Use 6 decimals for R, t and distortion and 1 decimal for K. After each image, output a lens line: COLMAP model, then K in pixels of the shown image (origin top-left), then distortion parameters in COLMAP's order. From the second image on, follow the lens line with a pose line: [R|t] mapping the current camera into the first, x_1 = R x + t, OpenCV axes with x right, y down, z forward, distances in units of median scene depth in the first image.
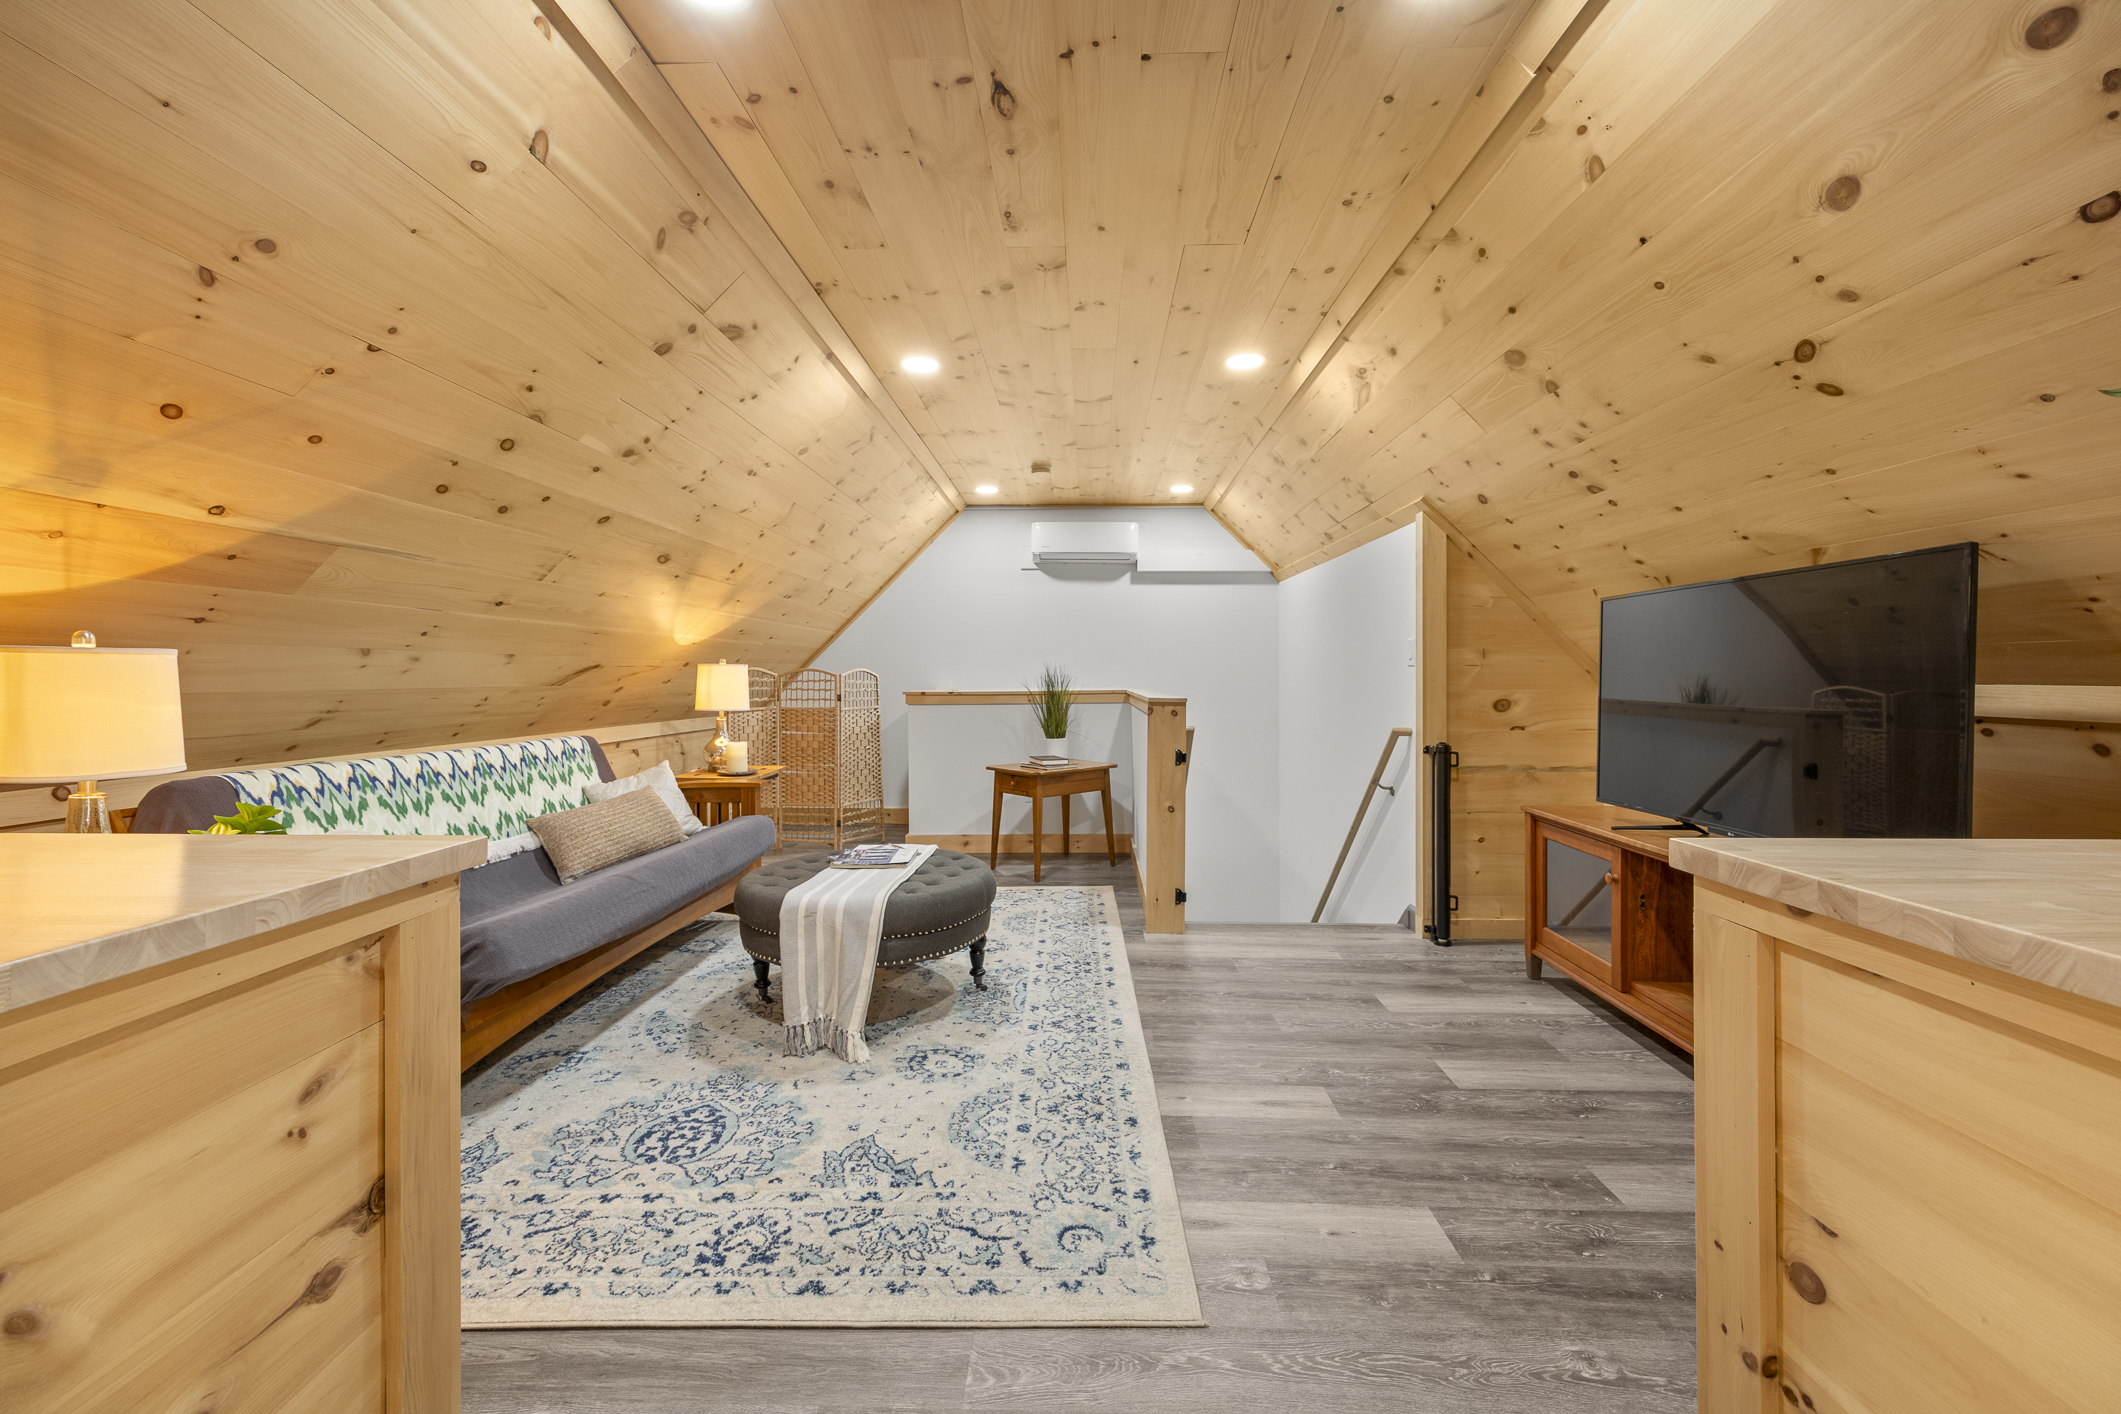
lens RADIAL K [[941.8, 0, 1056.4], [0, 941.8, 696.2], [0, 0, 1]] dist [0.021254, 0.000281]
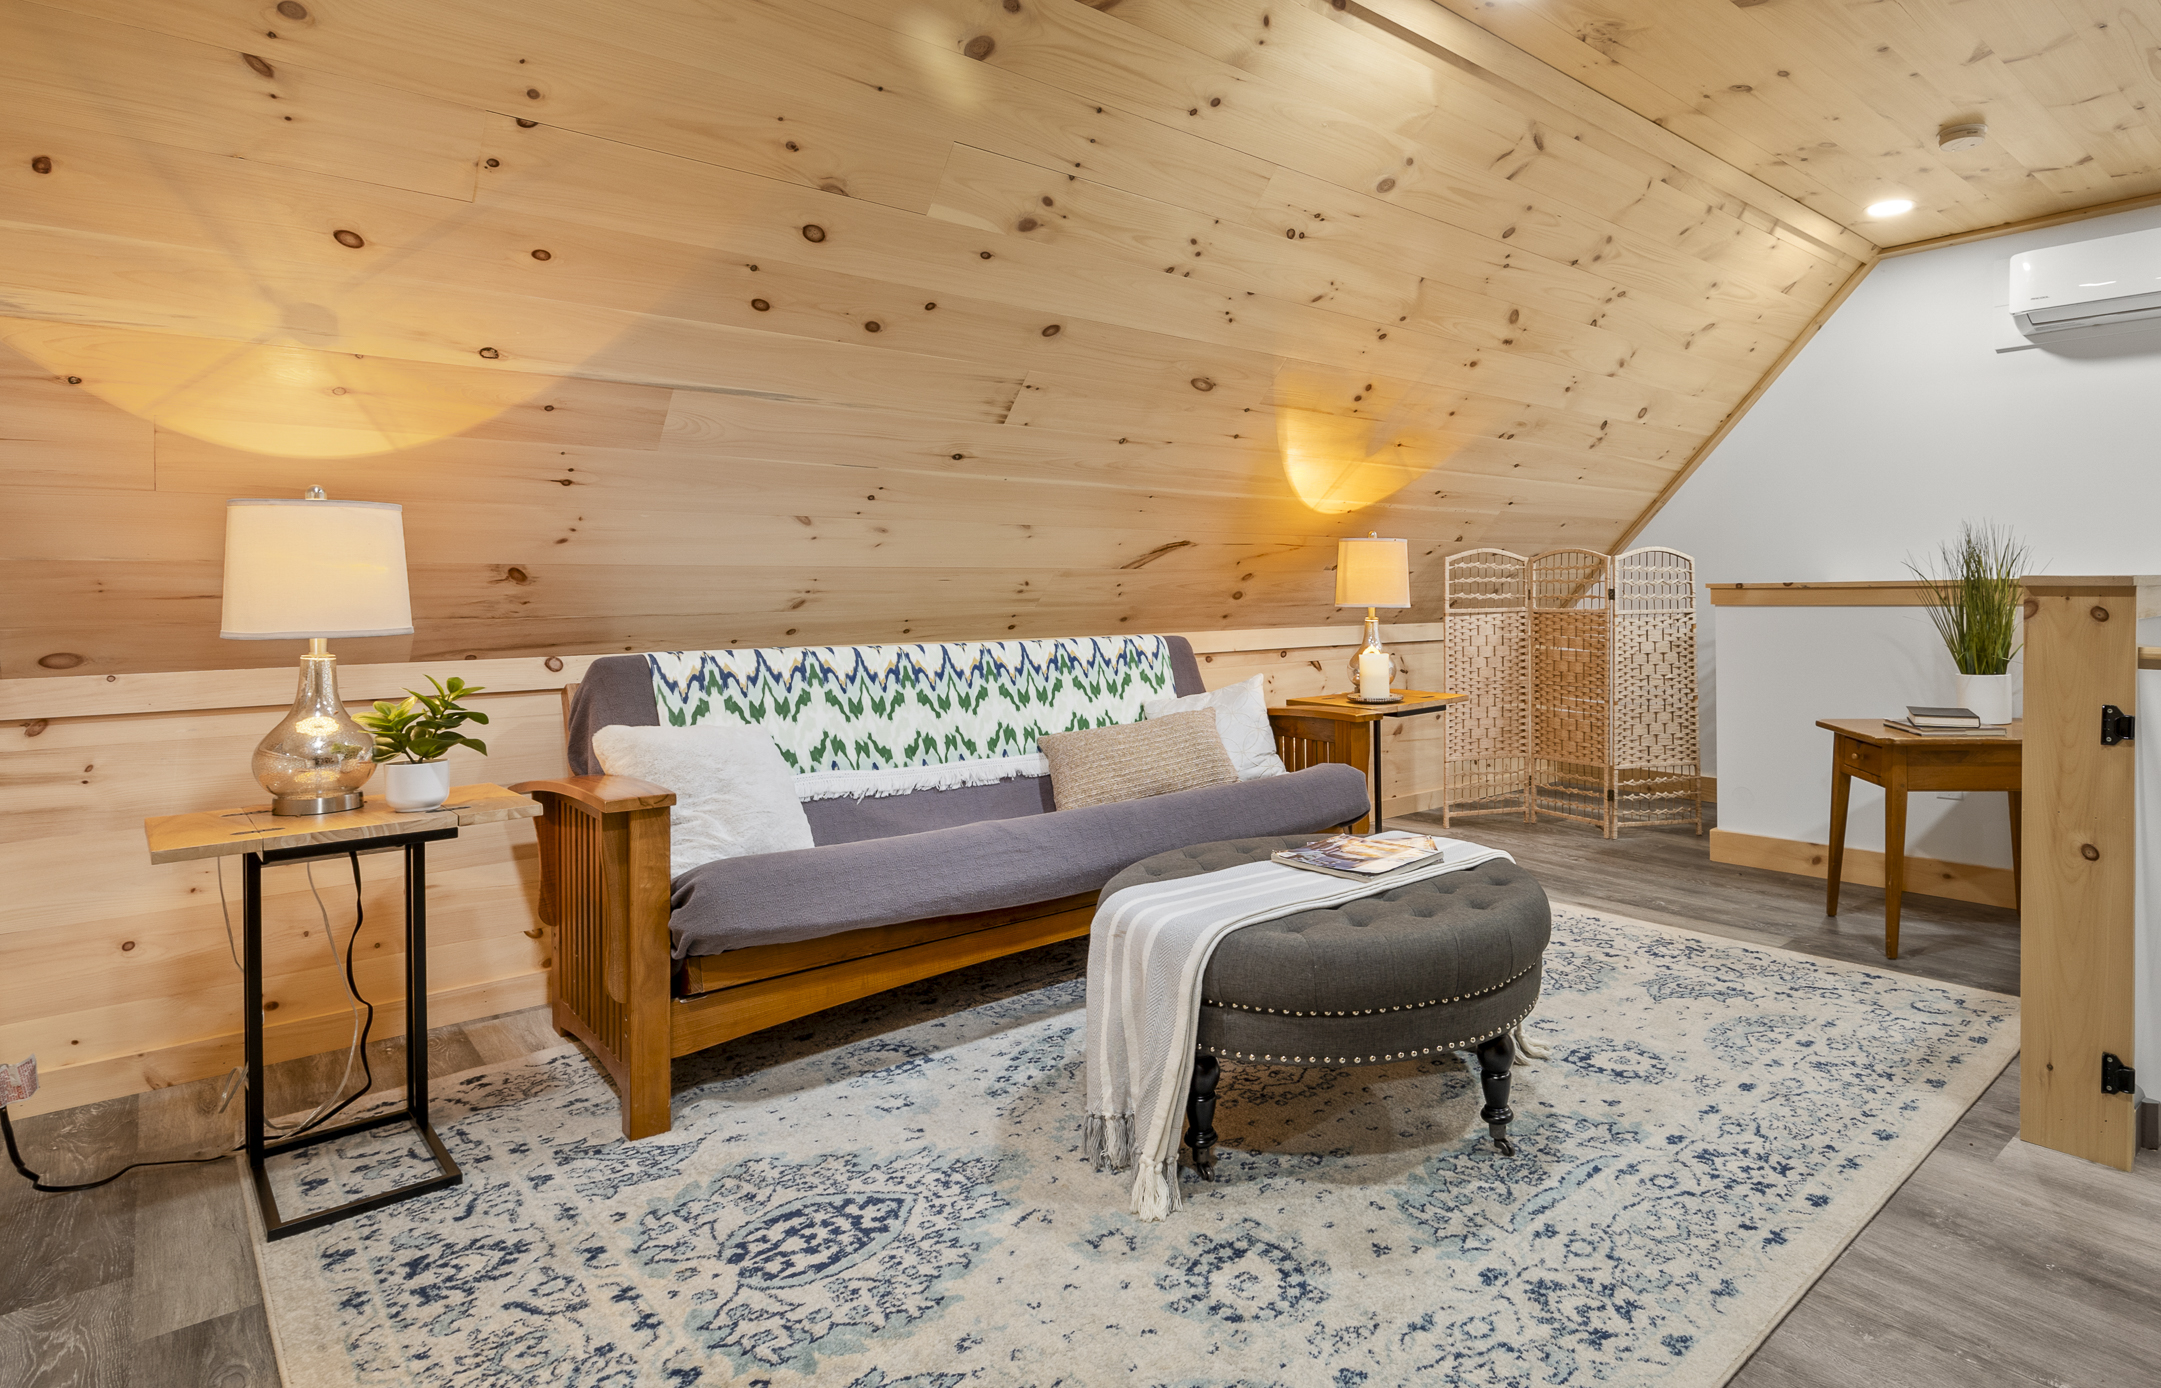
lens RADIAL K [[1230.1, 0, 1115.8], [0, 1230.1, 607.9], [0, 0, 1]] dist [0.002265, 0.001795]
pose [[0.702904, 0.013021, -0.711166, 0.237125], [-0.012621, 0.999903, 0.005834, 0.020532], [0.711173, 0.004875, 0.703000, 0.390856]]
